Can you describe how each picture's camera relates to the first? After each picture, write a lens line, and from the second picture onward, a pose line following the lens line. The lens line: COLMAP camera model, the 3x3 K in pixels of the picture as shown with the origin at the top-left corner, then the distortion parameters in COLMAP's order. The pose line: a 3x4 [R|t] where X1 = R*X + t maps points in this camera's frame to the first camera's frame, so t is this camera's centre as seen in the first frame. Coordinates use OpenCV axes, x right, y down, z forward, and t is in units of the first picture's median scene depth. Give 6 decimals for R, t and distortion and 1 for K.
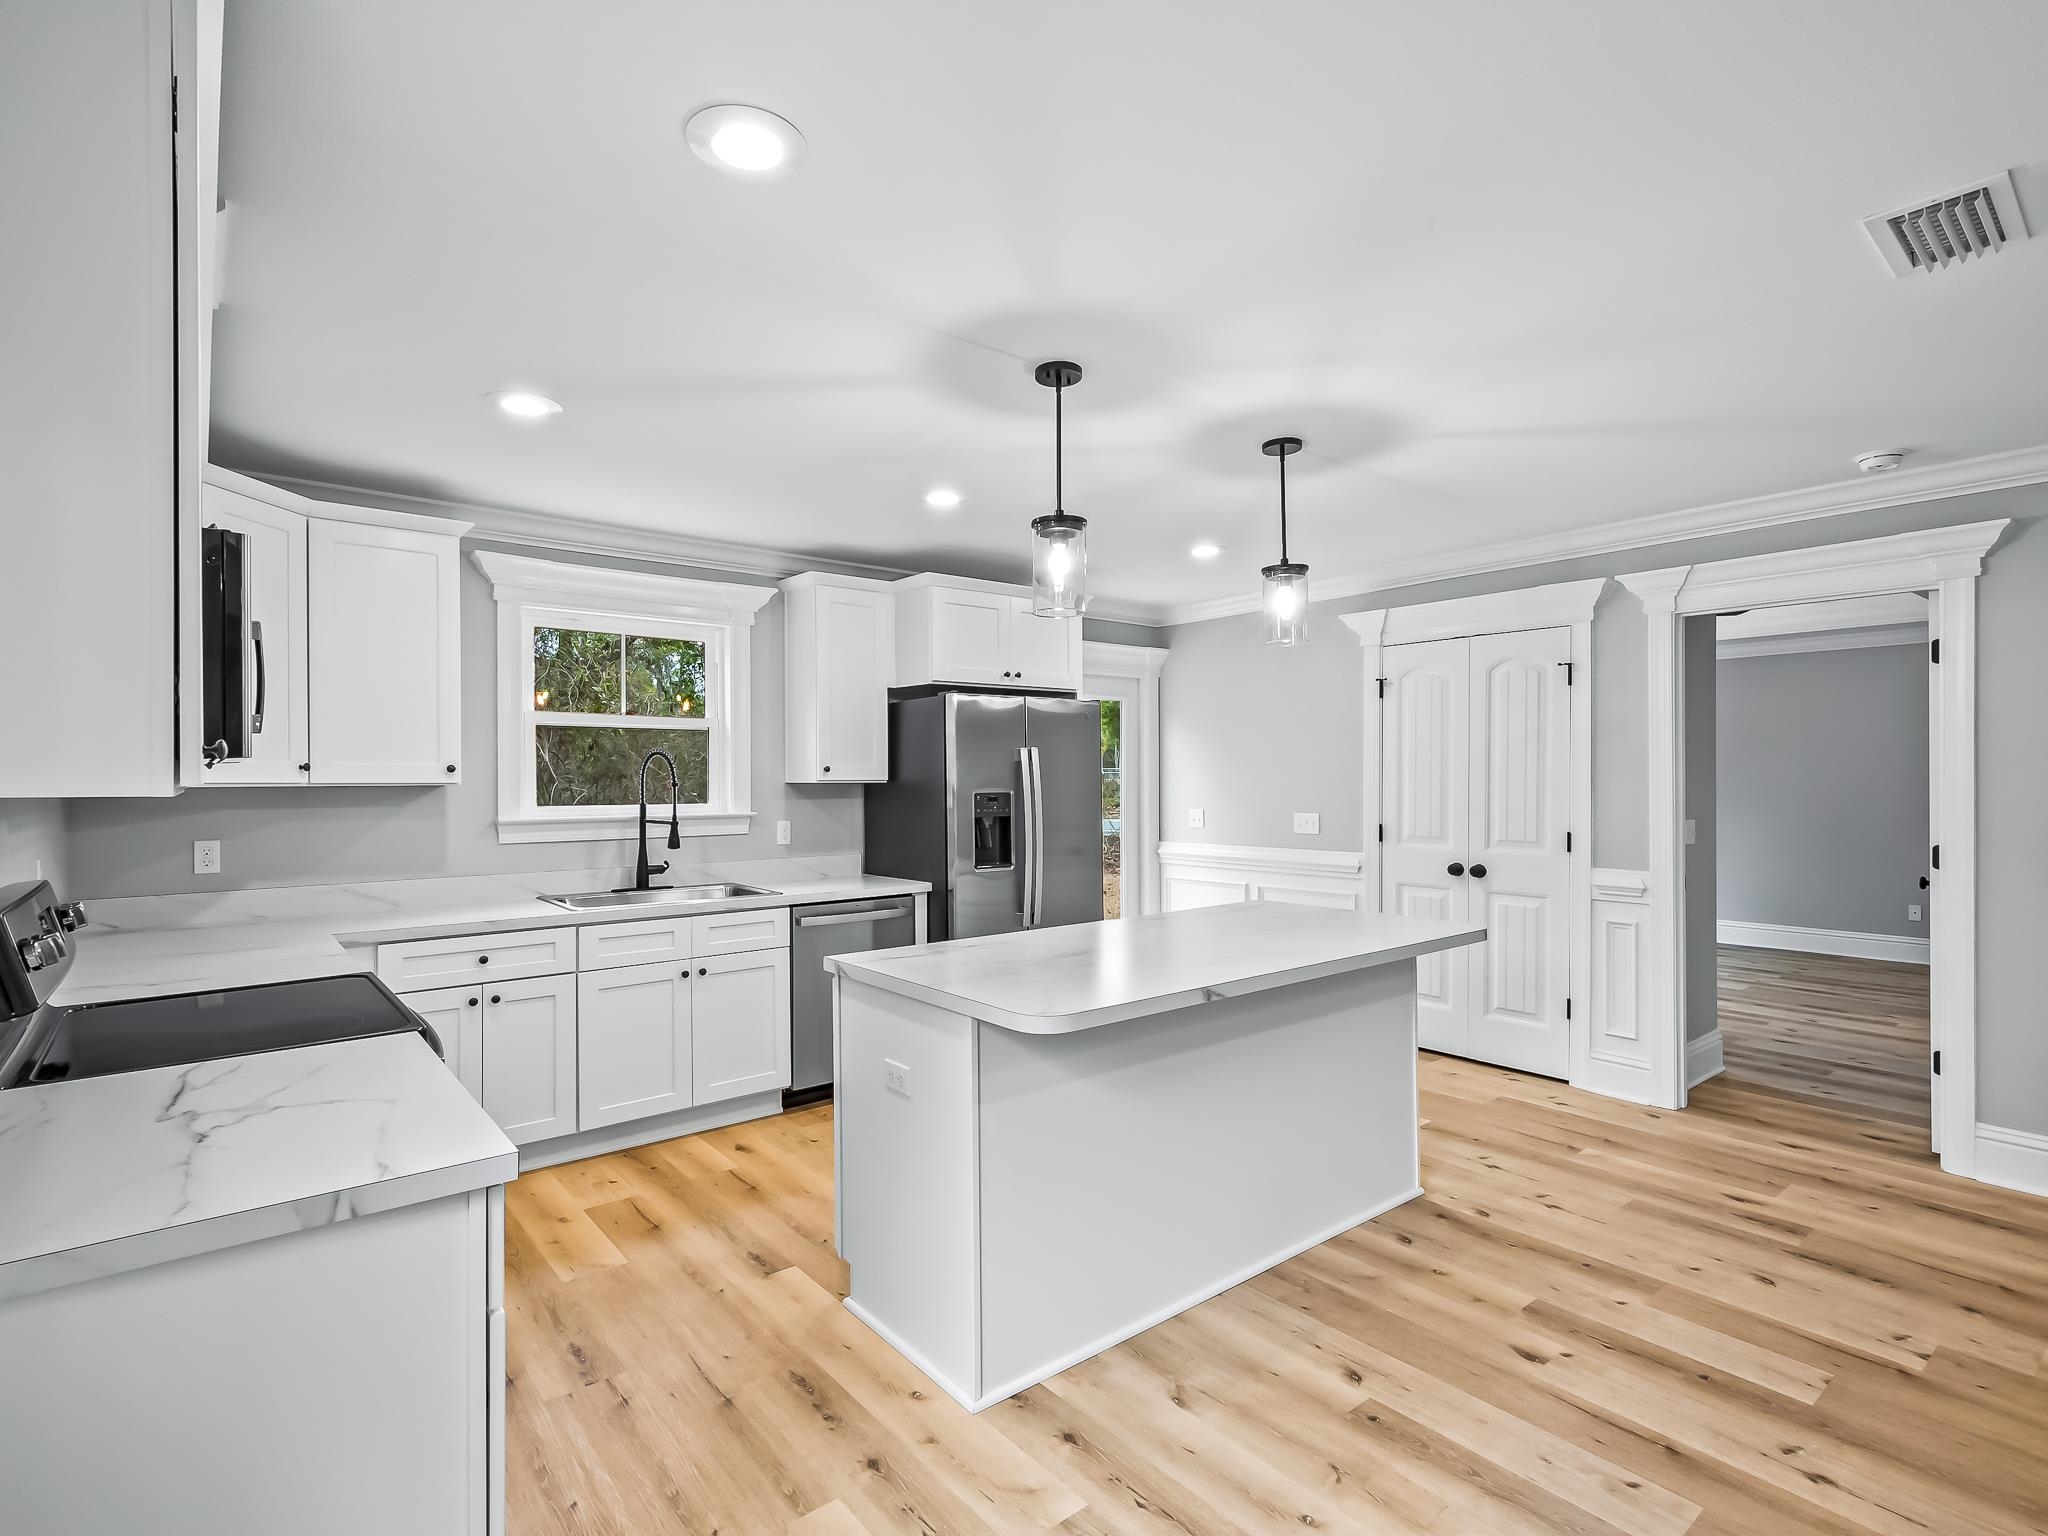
lens RADIAL K [[1003.2, 0, 1015.7], [0, 1003.2, 779.0], [0, 0, 1]] dist [0.010523, -0.001026]
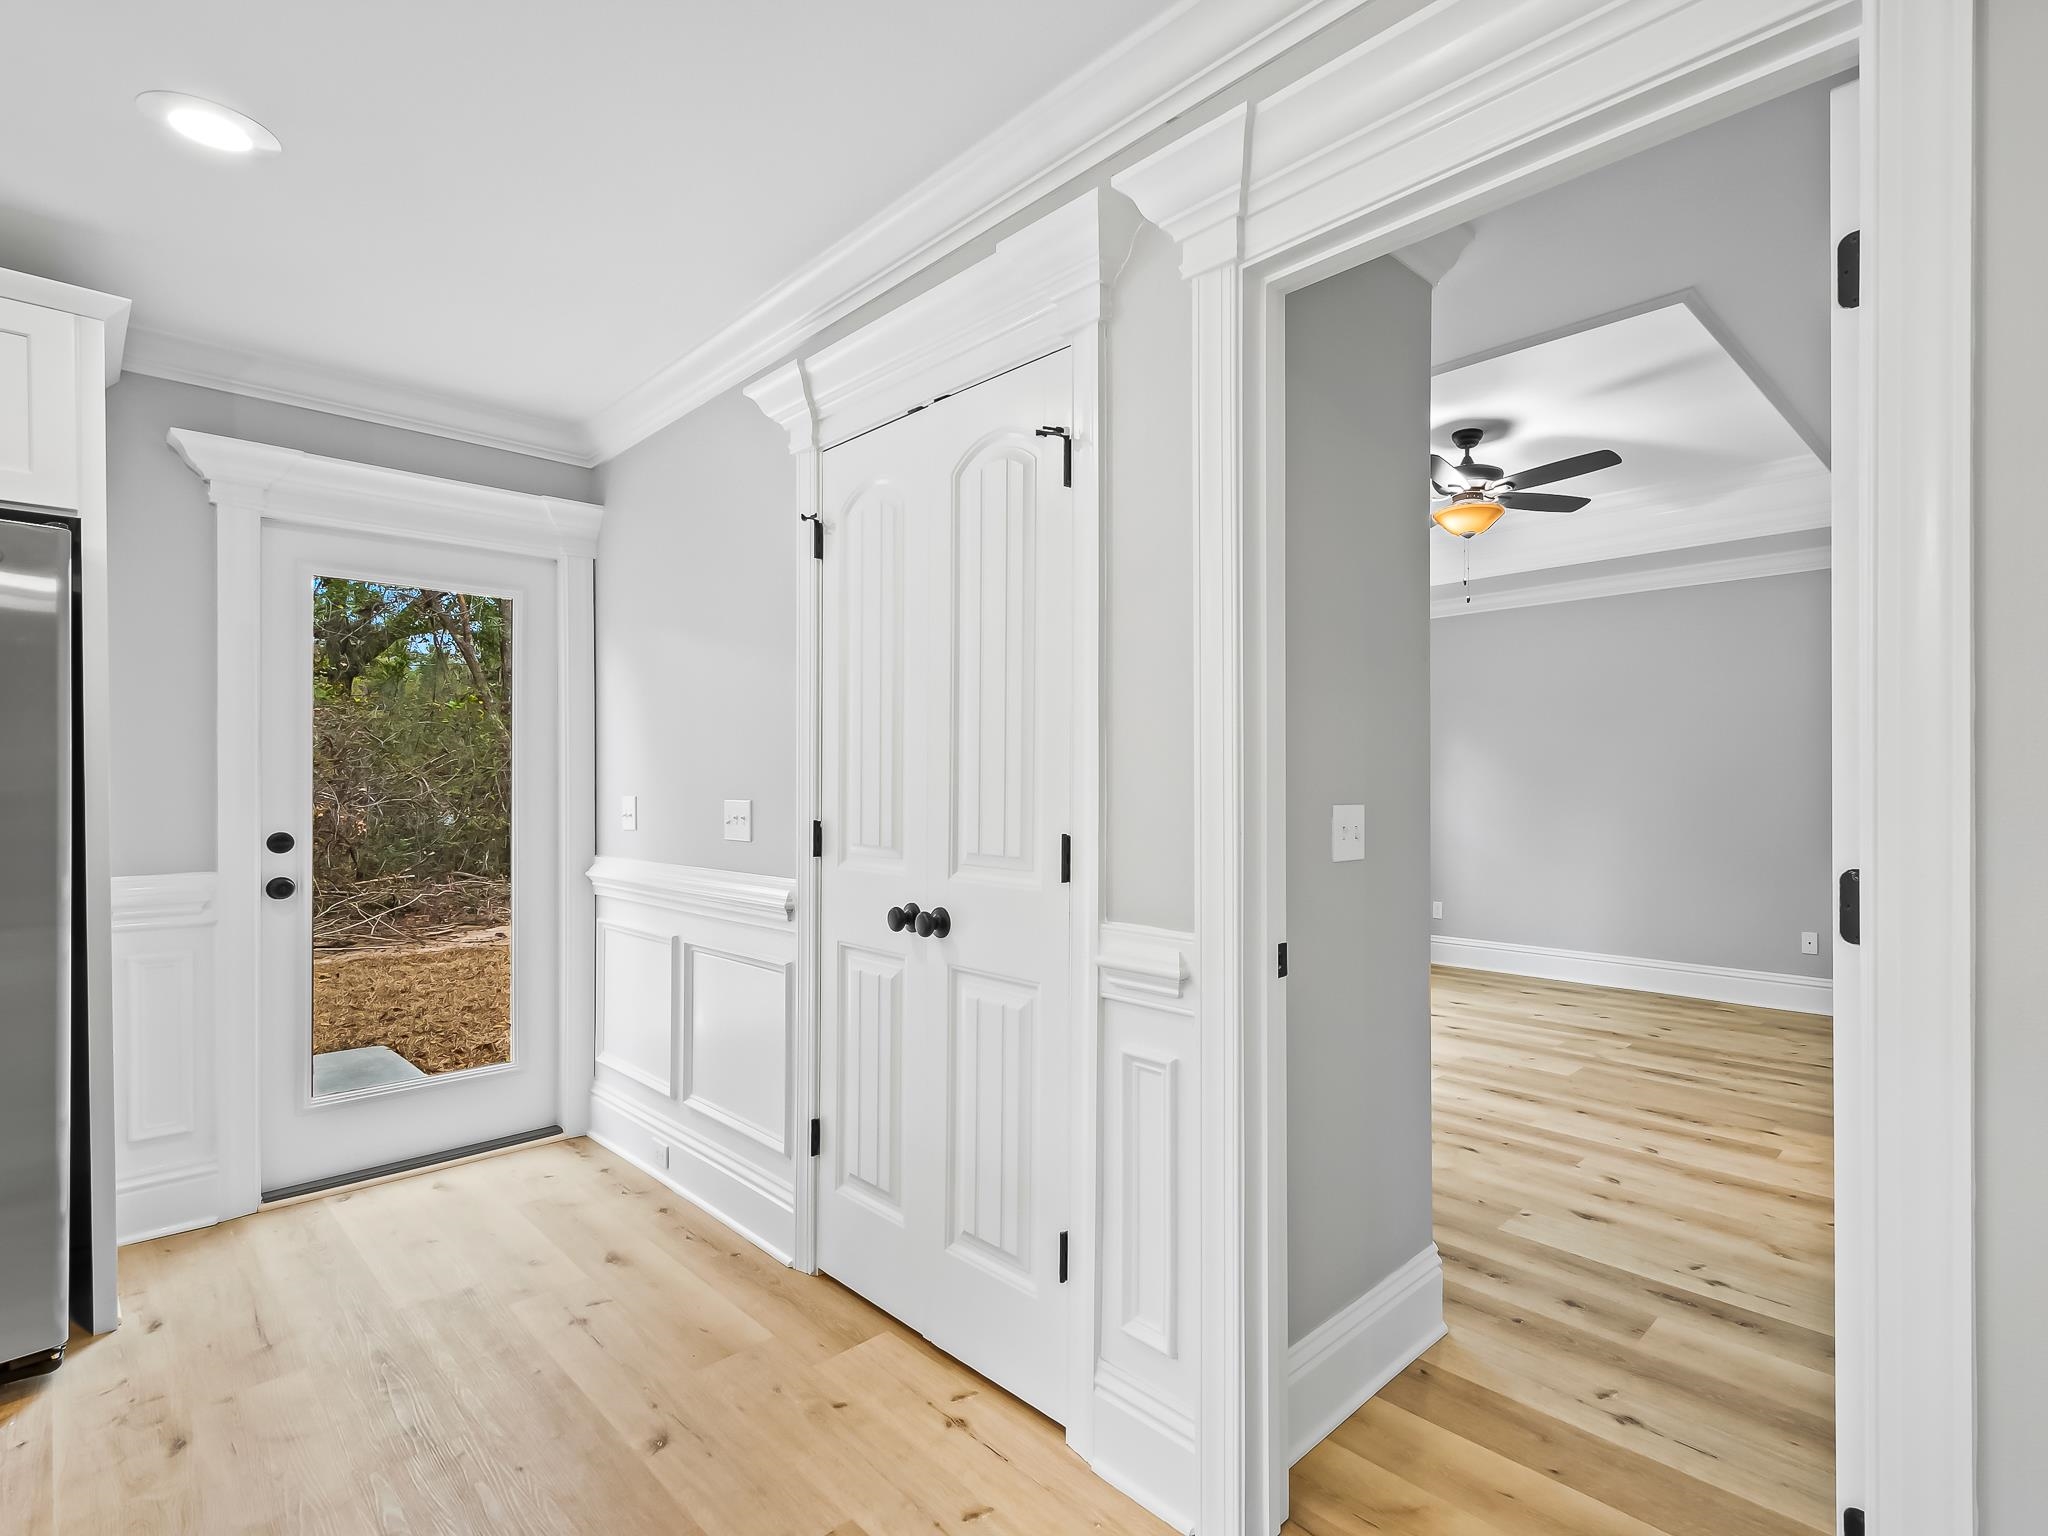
lens RADIAL K [[1012.8, 0, 1144.6], [0, 1012.8, 778.1], [0, 0, 1]] dist [0.012870, -0.000110]
pose [[0.989930, -0.000363, 0.141557, 0.517786], [0.000185, 0.999999, 0.001269, 0.028065], [-0.141558, -0.001230, 0.989929, 0.572104]]
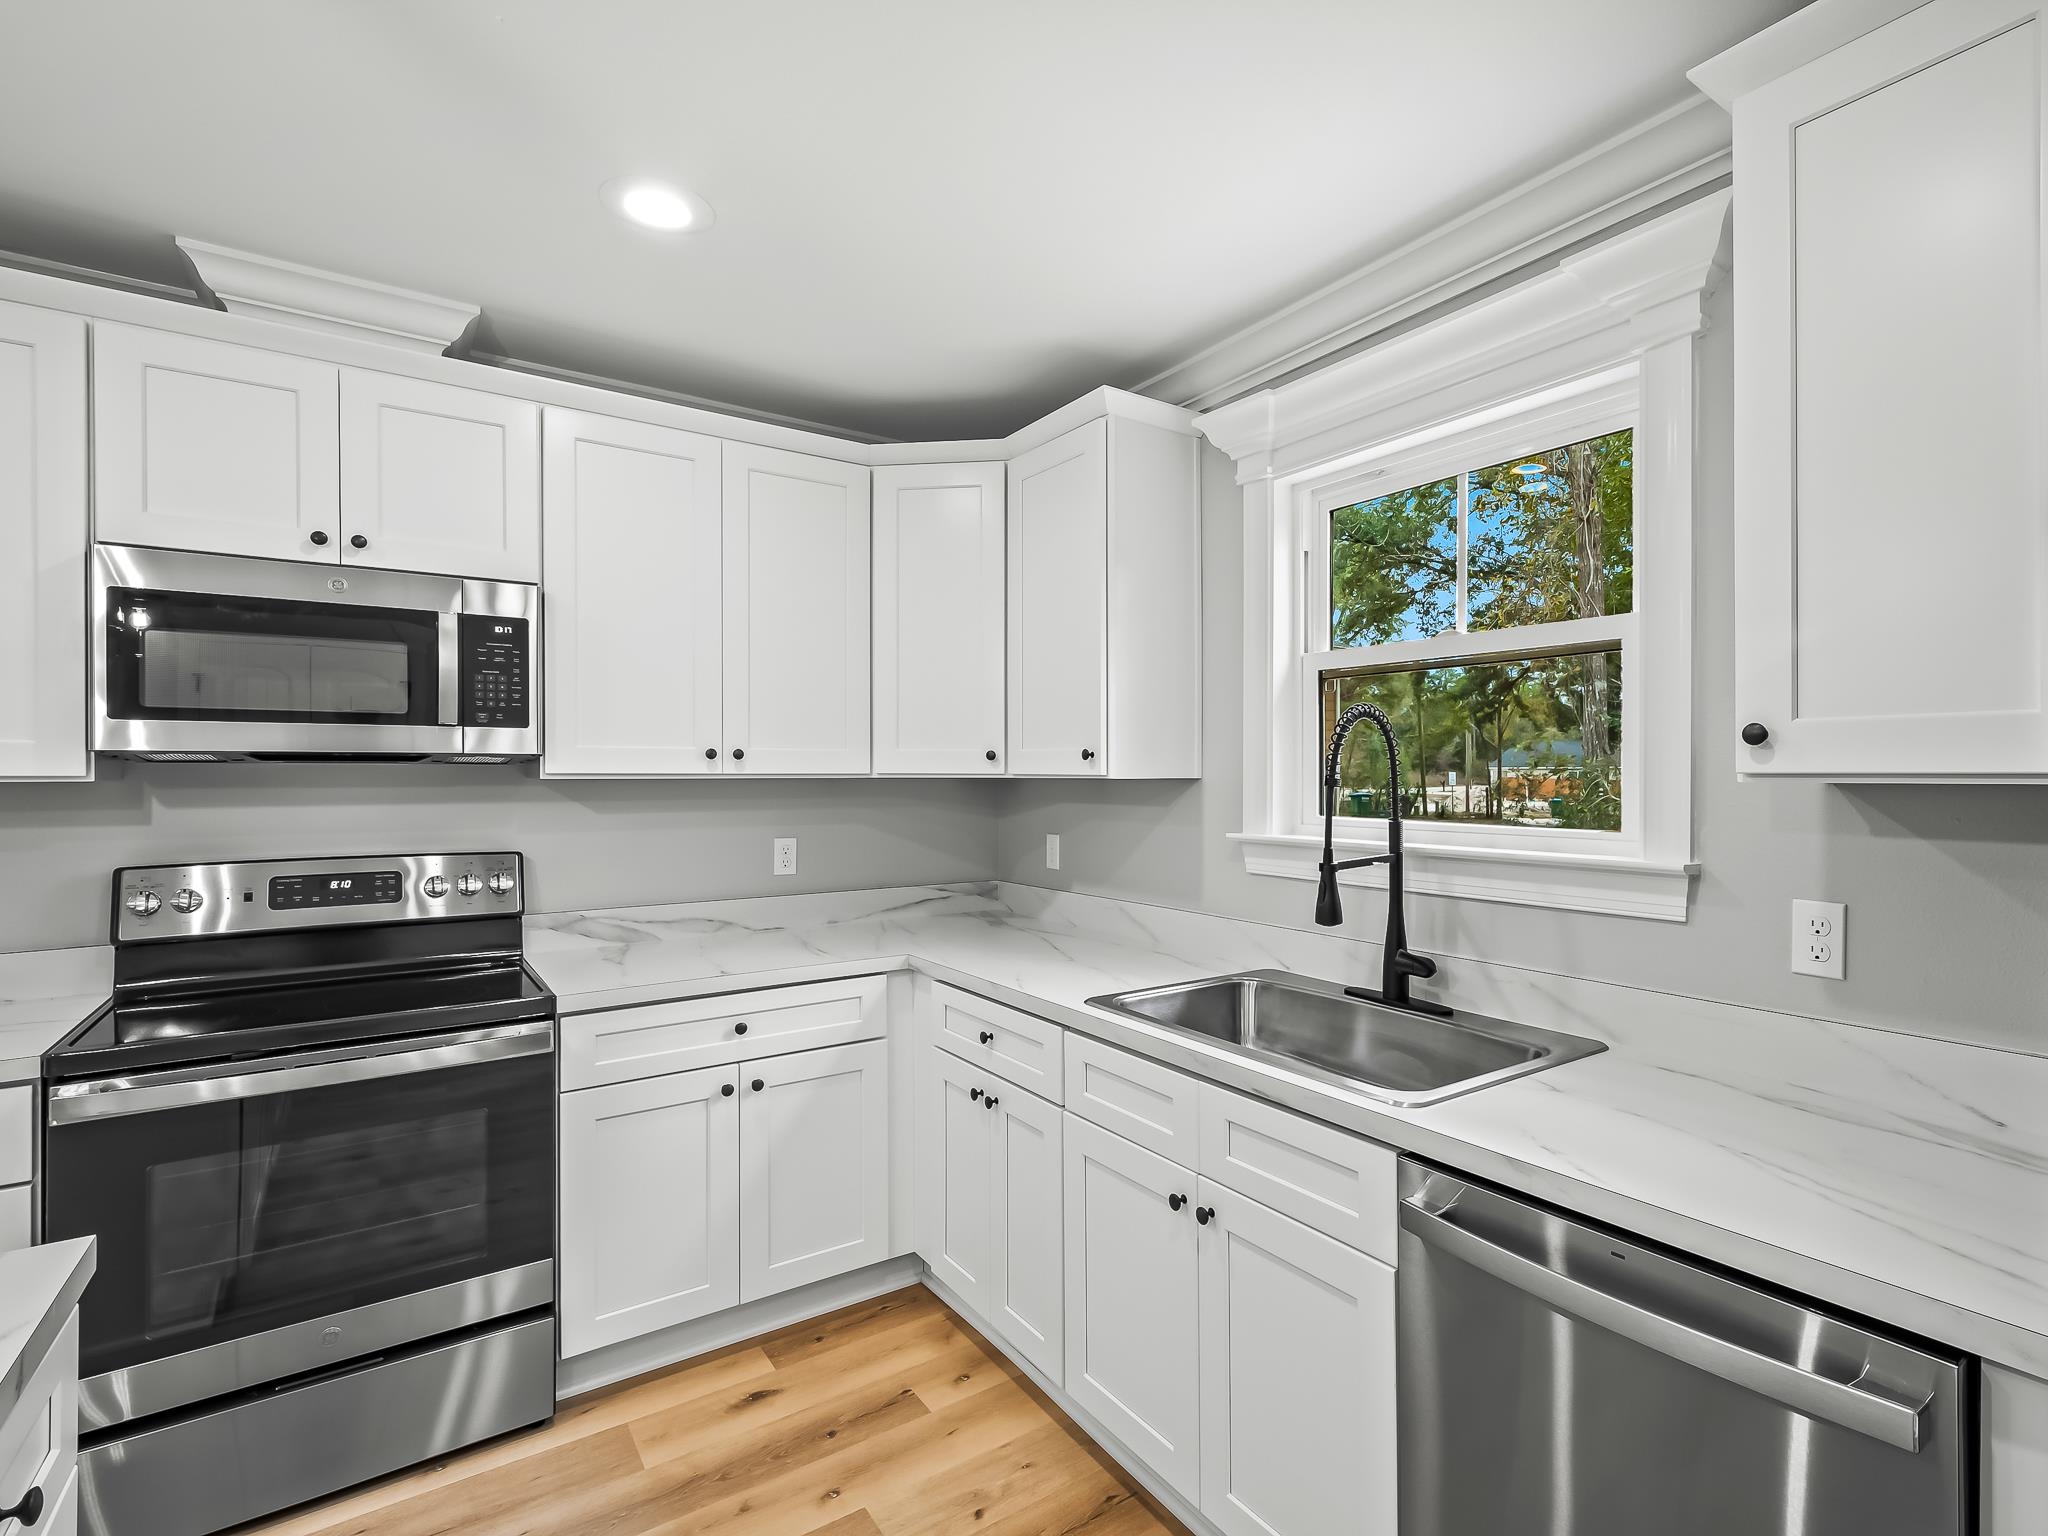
lens RADIAL K [[1009.9, 0, 1110.1], [0, 1009.9, 771.0], [0, 0, 1]] dist [0.005368, 0.000852]
pose [[-0.050727, 0.002557, -0.998709, 0.106481], [0.001972, 0.999995, 0.002460, -0.000334], [0.998711, -0.001845, -0.050732, 0.841703]]
